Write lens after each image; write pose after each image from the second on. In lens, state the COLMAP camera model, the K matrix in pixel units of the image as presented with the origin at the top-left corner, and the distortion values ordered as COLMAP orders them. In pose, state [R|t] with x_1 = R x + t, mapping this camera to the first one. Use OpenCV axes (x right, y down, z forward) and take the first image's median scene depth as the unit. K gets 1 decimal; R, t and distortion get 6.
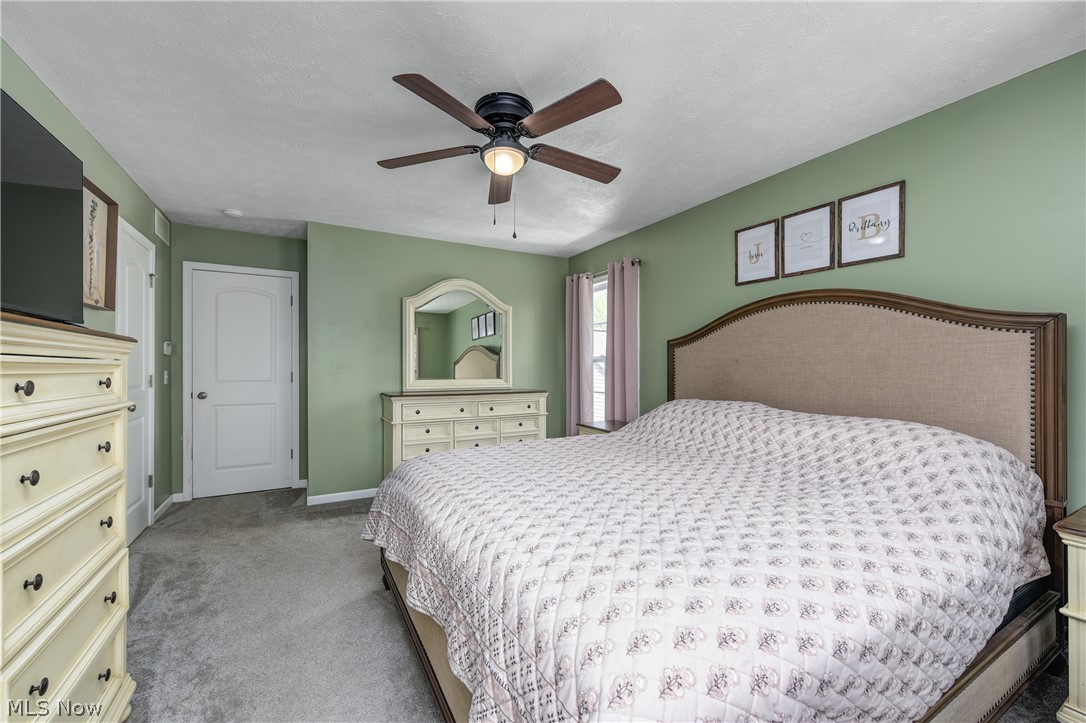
lens RADIAL K [[430.7, 0, 540.6], [0, 430.7, 366.3], [0, 0, 1]] dist [-0.000488, -0.000220]
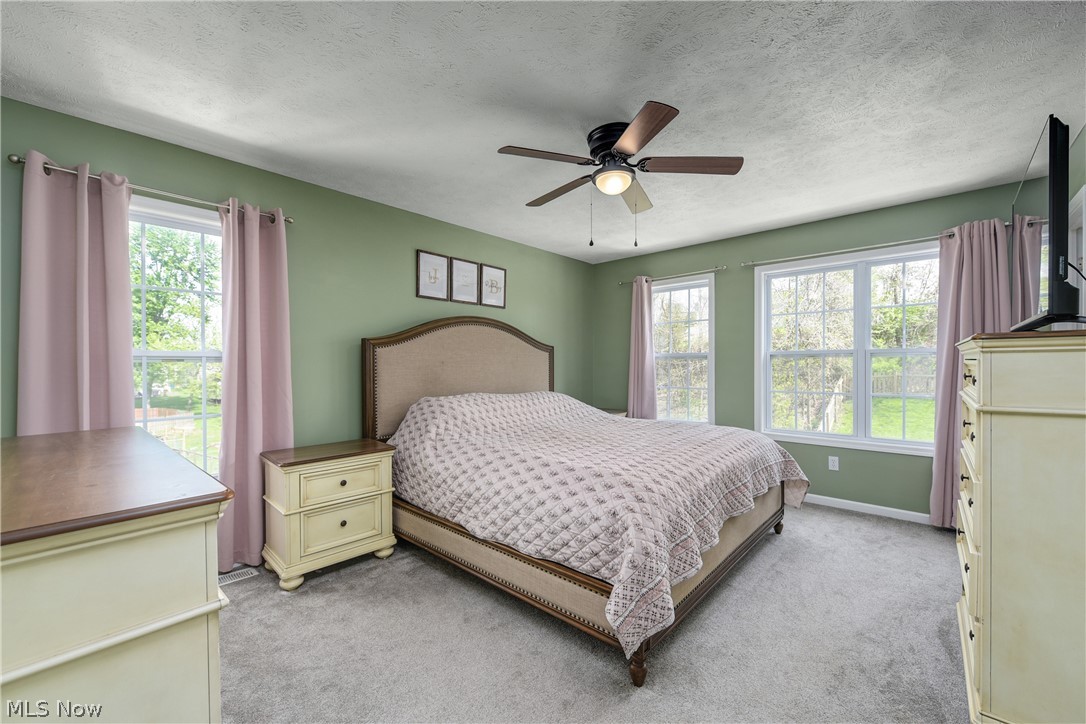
lens RADIAL K [[430.7, 0, 540.6], [0, 430.7, 366.8], [0, 0, 1]] dist [-0.000488, -0.000220]
pose [[-0.315063, -0.005580, 0.949054, -0.782571], [0.004813, 0.999960, 0.007477, -0.007675], [-0.949059, 0.006923, -0.315024, 1.106346]]
